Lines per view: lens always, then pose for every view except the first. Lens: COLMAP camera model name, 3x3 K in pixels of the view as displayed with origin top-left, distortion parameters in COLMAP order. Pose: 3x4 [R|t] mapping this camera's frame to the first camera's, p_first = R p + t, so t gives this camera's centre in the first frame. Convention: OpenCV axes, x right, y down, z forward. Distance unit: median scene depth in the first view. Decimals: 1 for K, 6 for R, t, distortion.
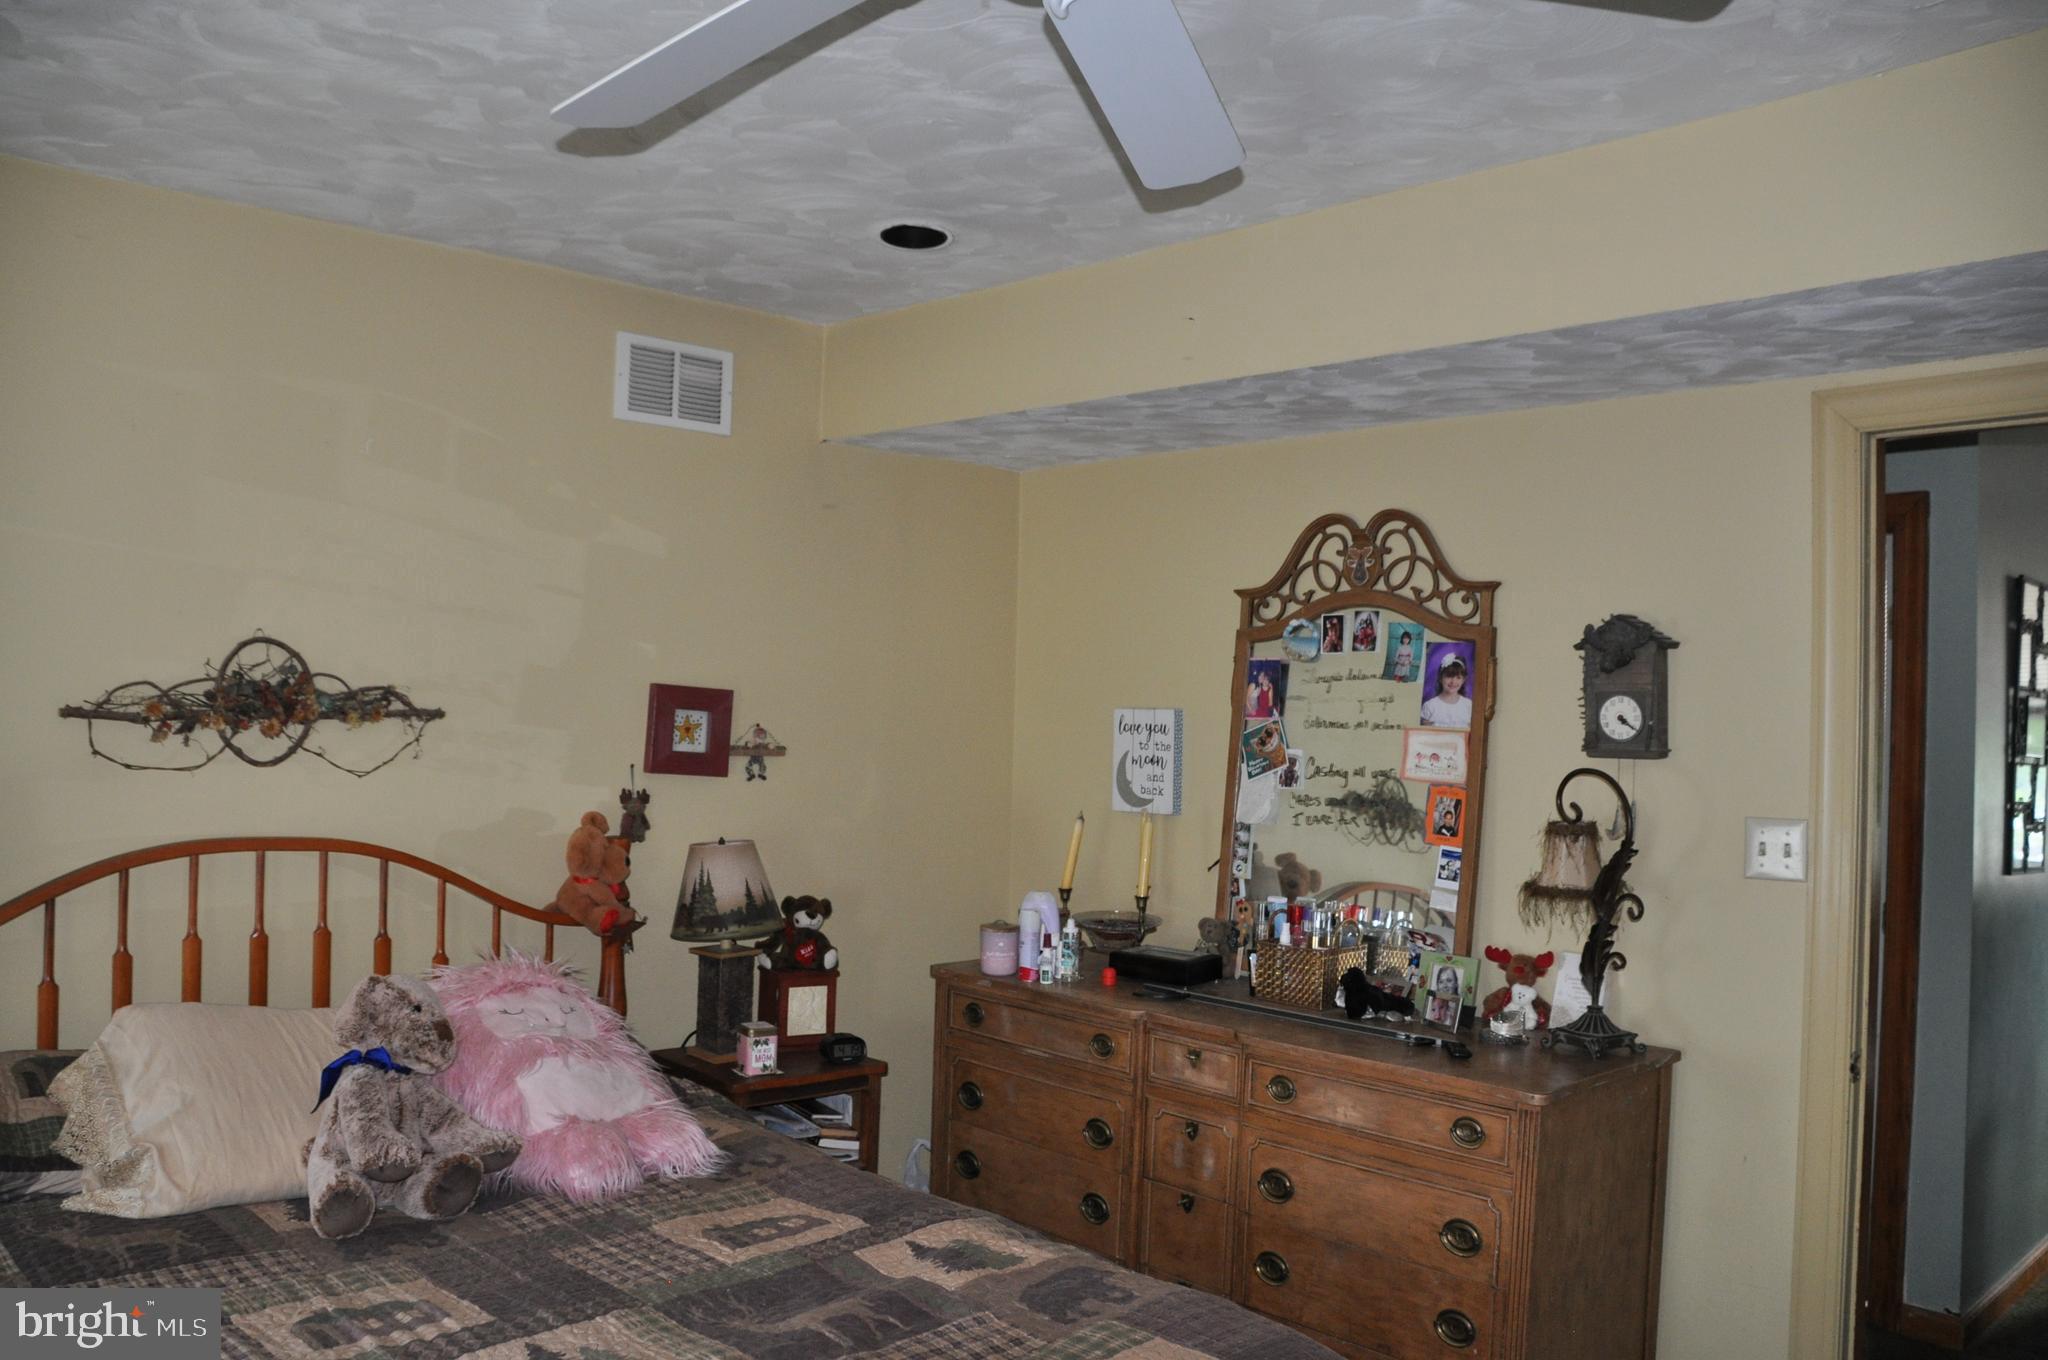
lens RADIAL K [[1601.2, 0, 1023.8], [0, 1601.2, 683.0], [0, 0, 1]] dist [-0.119550, 0.040689]
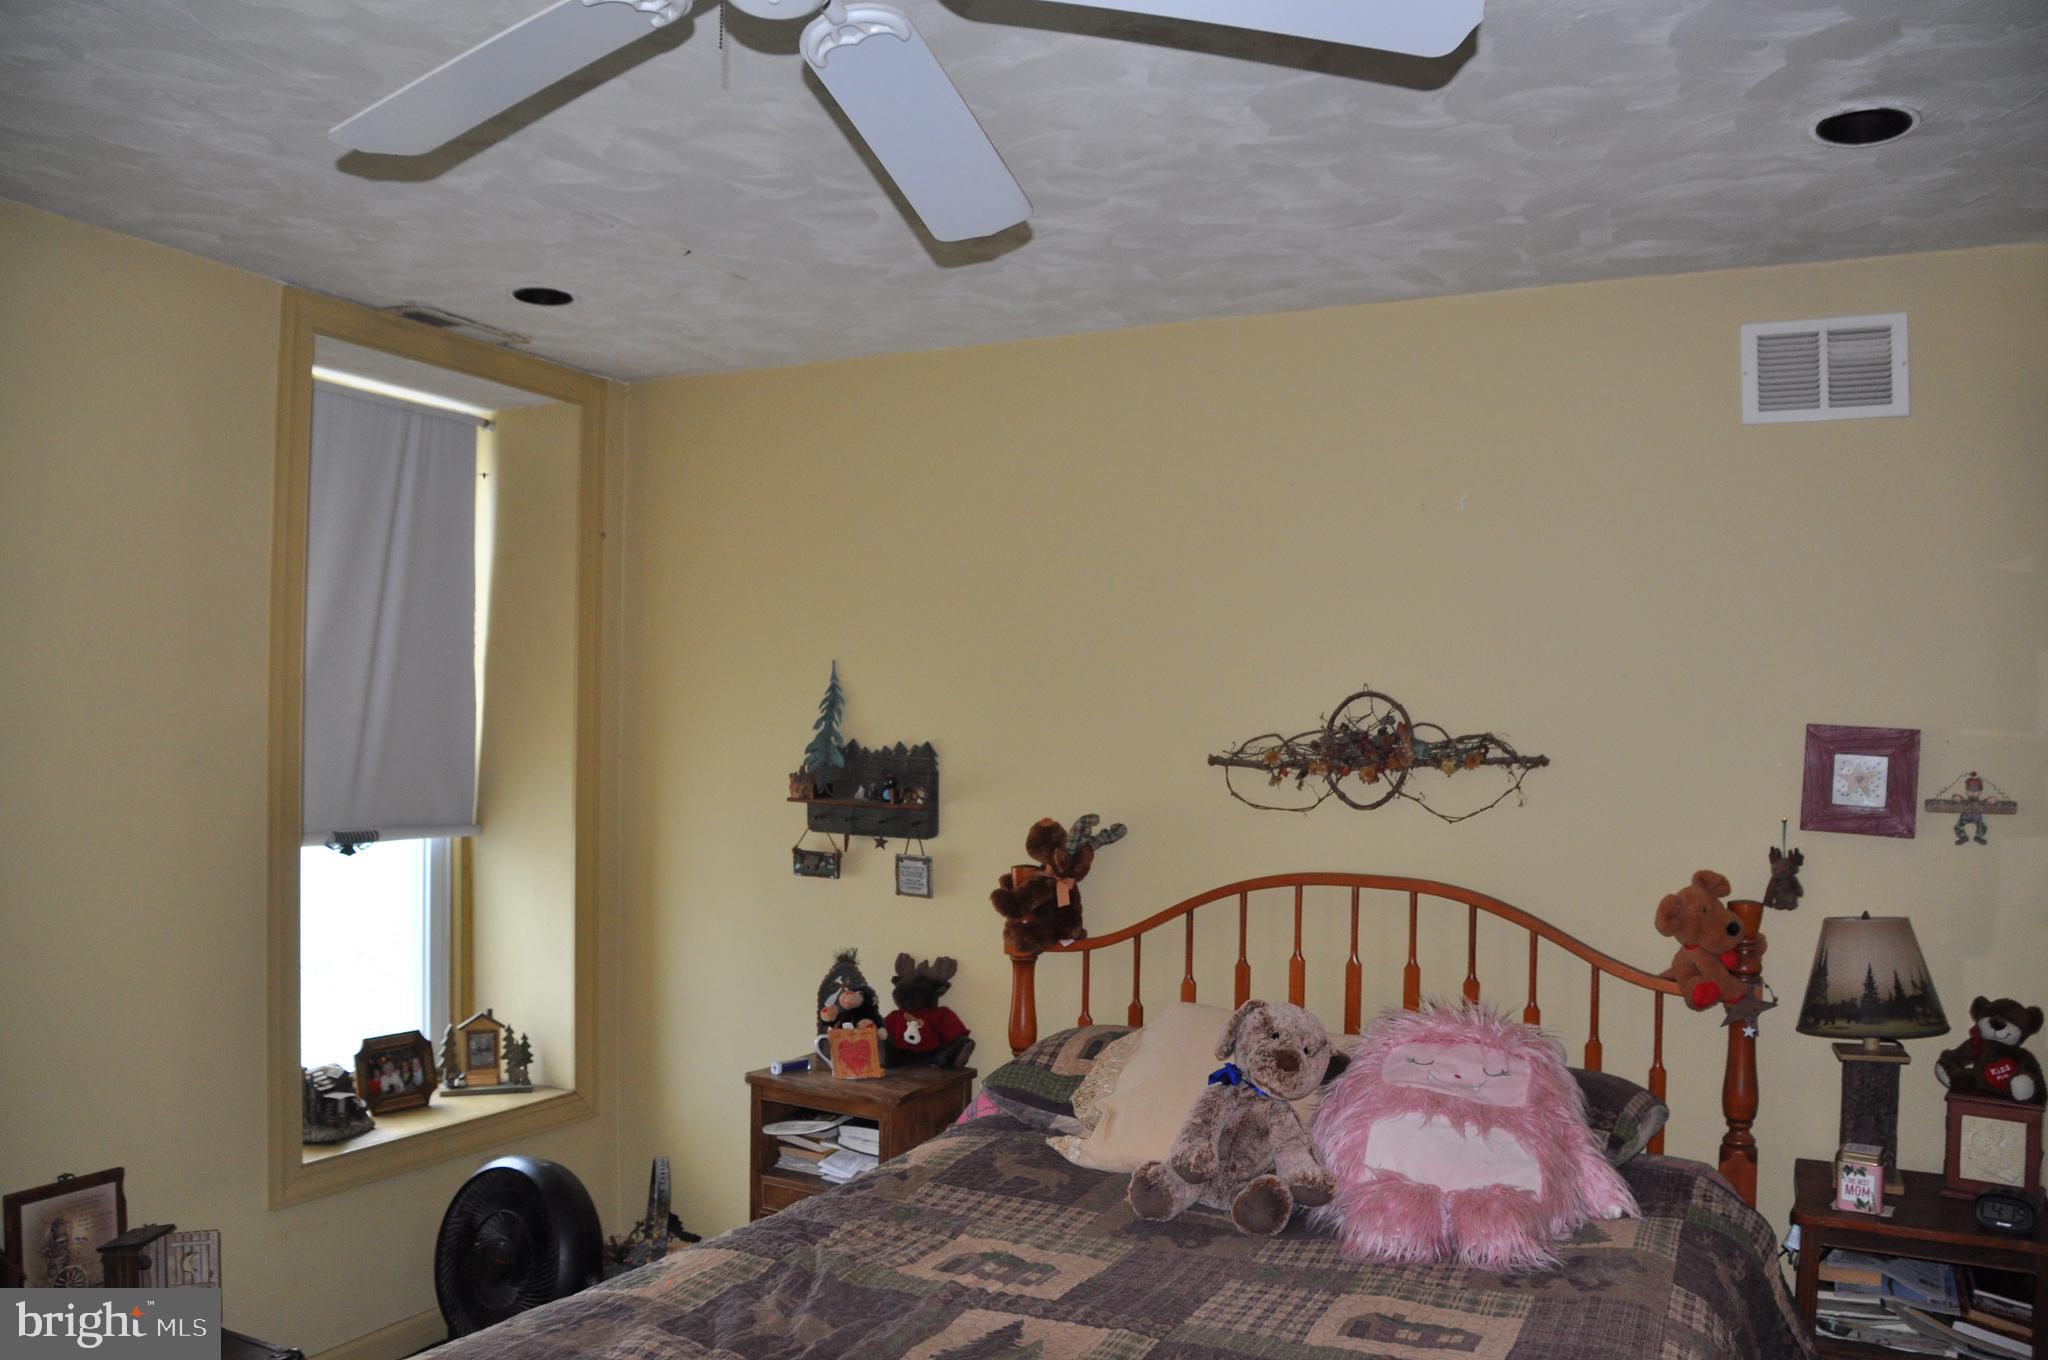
lens RADIAL K [[1601.2, 0, 1021.8], [0, 1601.2, 675.3], [0, 0, 1]] dist [-0.119550, 0.040689]
pose [[0.351298, -0.052396, -0.934796, 0.475991], [0.013618, 0.998613, -0.050856, 0.012862], [0.936165, 0.005136, 0.351525, 0.377898]]
